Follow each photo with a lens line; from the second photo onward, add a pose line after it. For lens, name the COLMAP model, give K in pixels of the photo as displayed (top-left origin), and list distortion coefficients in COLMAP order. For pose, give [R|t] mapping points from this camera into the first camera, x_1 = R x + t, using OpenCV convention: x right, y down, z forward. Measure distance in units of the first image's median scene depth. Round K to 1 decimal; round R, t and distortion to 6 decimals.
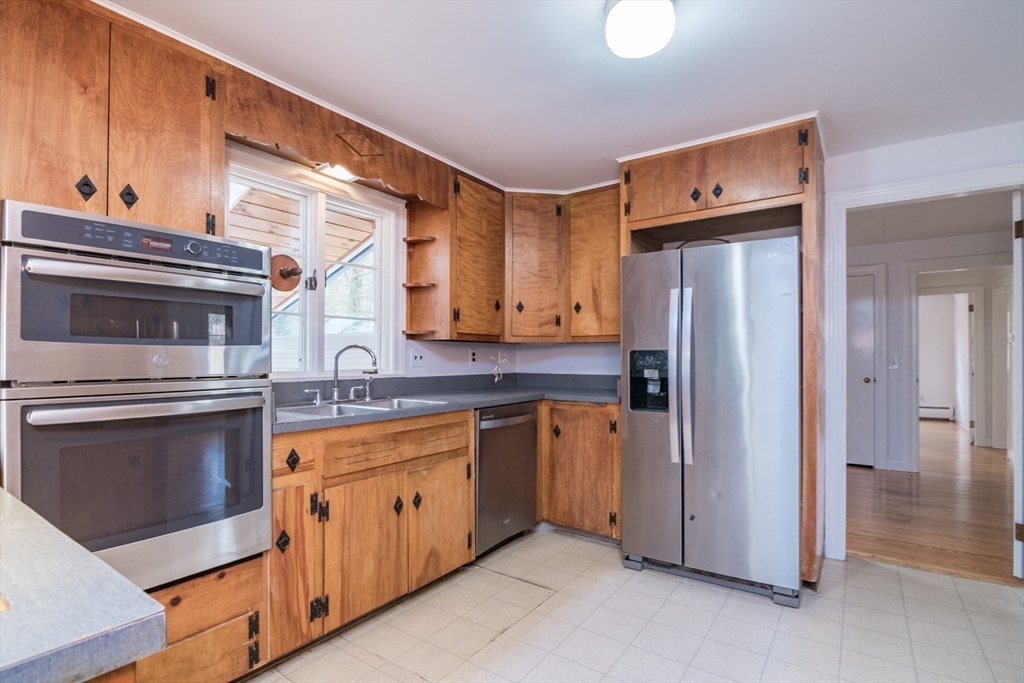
lens RADIAL K [[499.5, 0, 531.9], [0, 499.5, 350.6], [0, 0, 1]] dist [-0.008921, -0.004224]
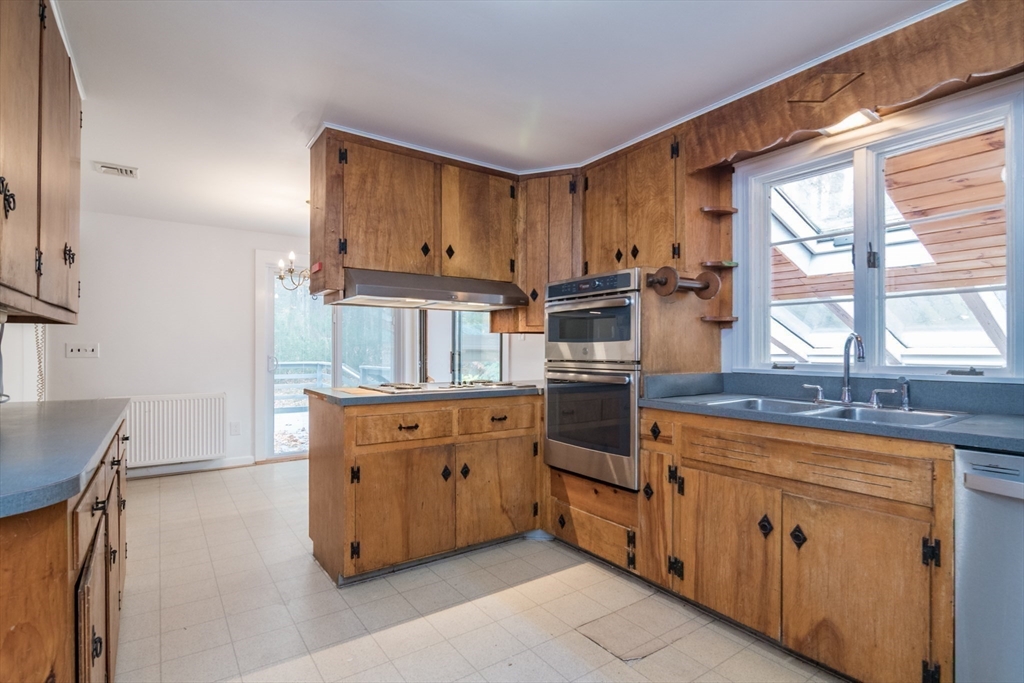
lens RADIAL K [[499.5, 0, 495.4], [0, 499.5, 348.5], [0, 0, 1]] dist [-0.008921, -0.004224]
pose [[-0.384841, -0.002157, -0.922981, 0.777642], [0.011440, 0.999909, -0.007107, 0.015467], [0.922912, -0.013294, -0.384781, 1.039491]]
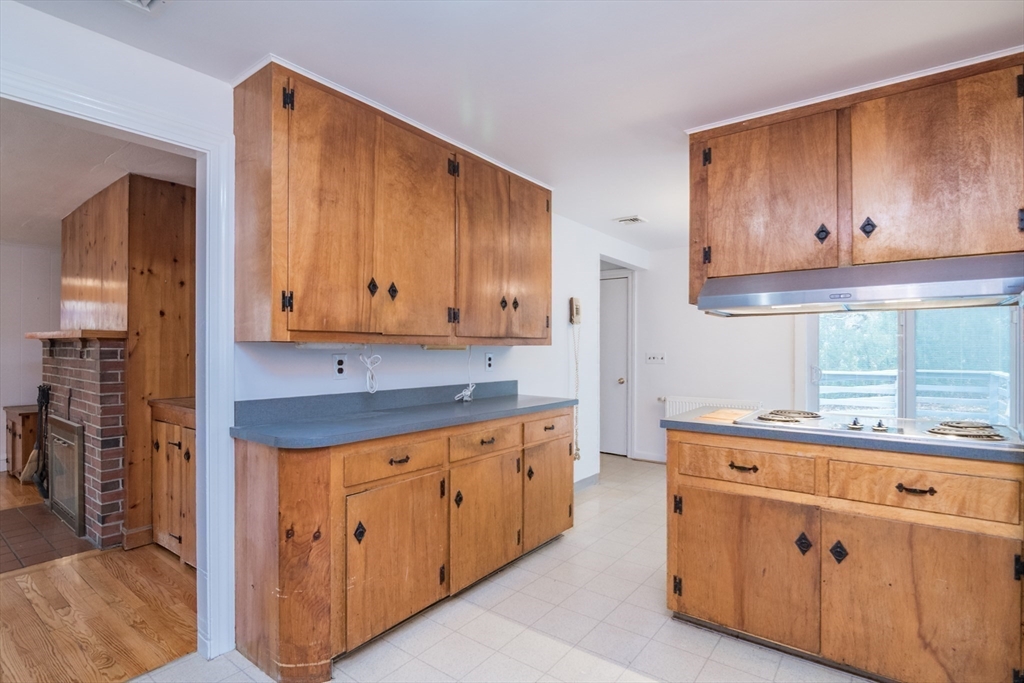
lens RADIAL K [[499.5, 0, 506.5], [0, 499.5, 345.1], [0, 0, 1]] dist [-0.008921, -0.004224]
pose [[-0.997391, 0.002183, 0.072152, 0.095687], [0.000612, 0.999762, -0.021786, -0.025701], [-0.072182, -0.021685, -0.997156, 1.409386]]
